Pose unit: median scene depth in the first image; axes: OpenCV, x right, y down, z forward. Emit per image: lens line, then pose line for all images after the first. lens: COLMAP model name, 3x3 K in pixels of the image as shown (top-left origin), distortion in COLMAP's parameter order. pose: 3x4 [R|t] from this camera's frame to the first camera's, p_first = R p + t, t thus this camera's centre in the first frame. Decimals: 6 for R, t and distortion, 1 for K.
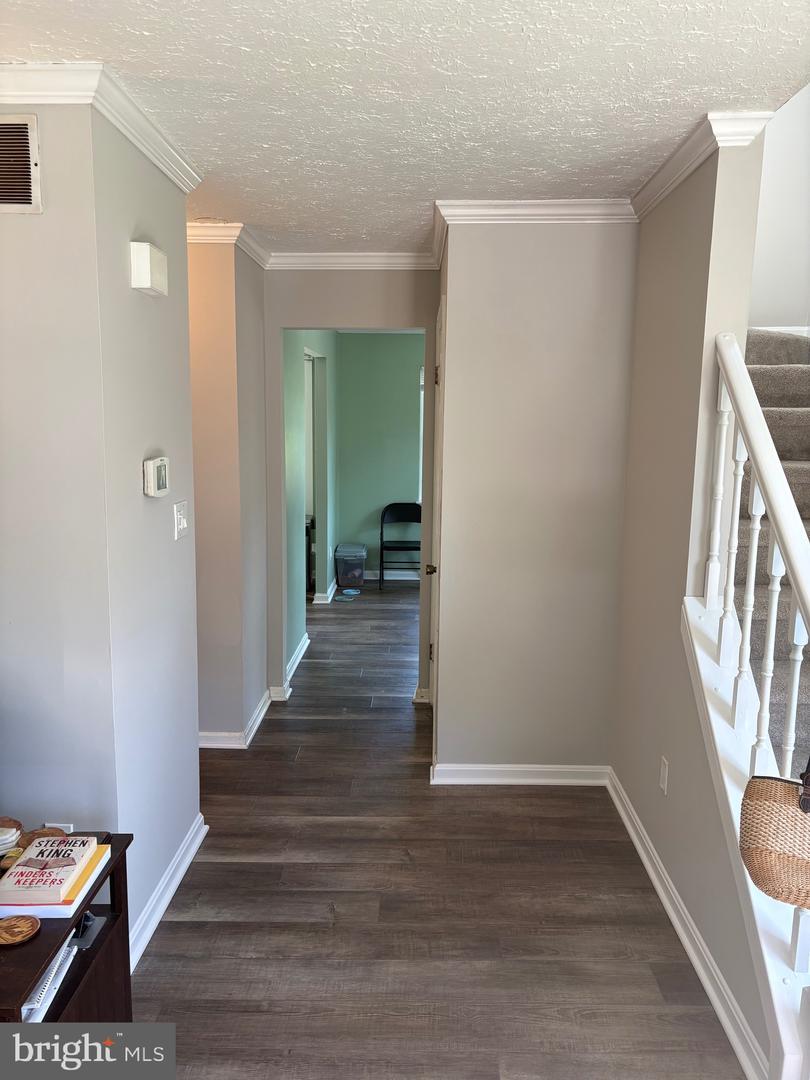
lens RADIAL K [[818.6, 0, 408.9], [0, 818.6, 539.4], [0, 0, 1]] dist [0.035306, -0.023241]
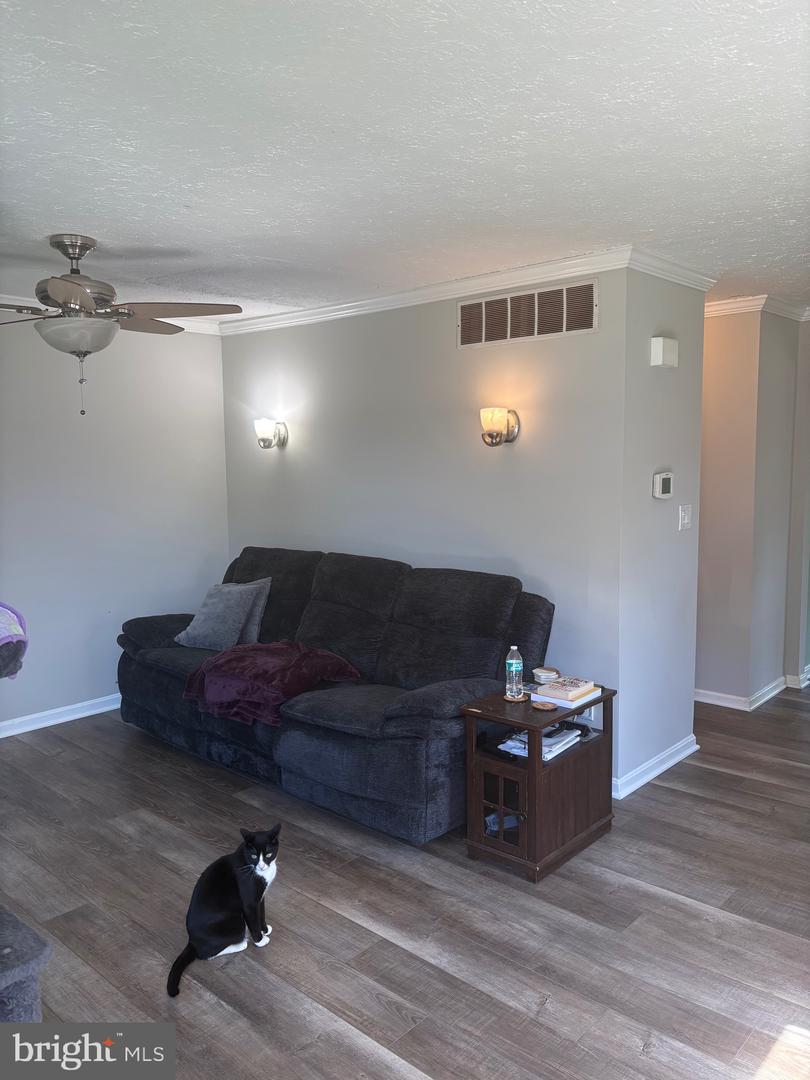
lens RADIAL K [[818.6, 0, 404.5], [0, 818.6, 541.0], [0, 0, 1]] dist [0.035306, -0.023241]
pose [[0.749753, 0.047802, -0.659988, 0.330510], [-0.072728, 0.997298, -0.010387, 0.074279], [0.657708, 0.055787, 0.751204, -0.435082]]
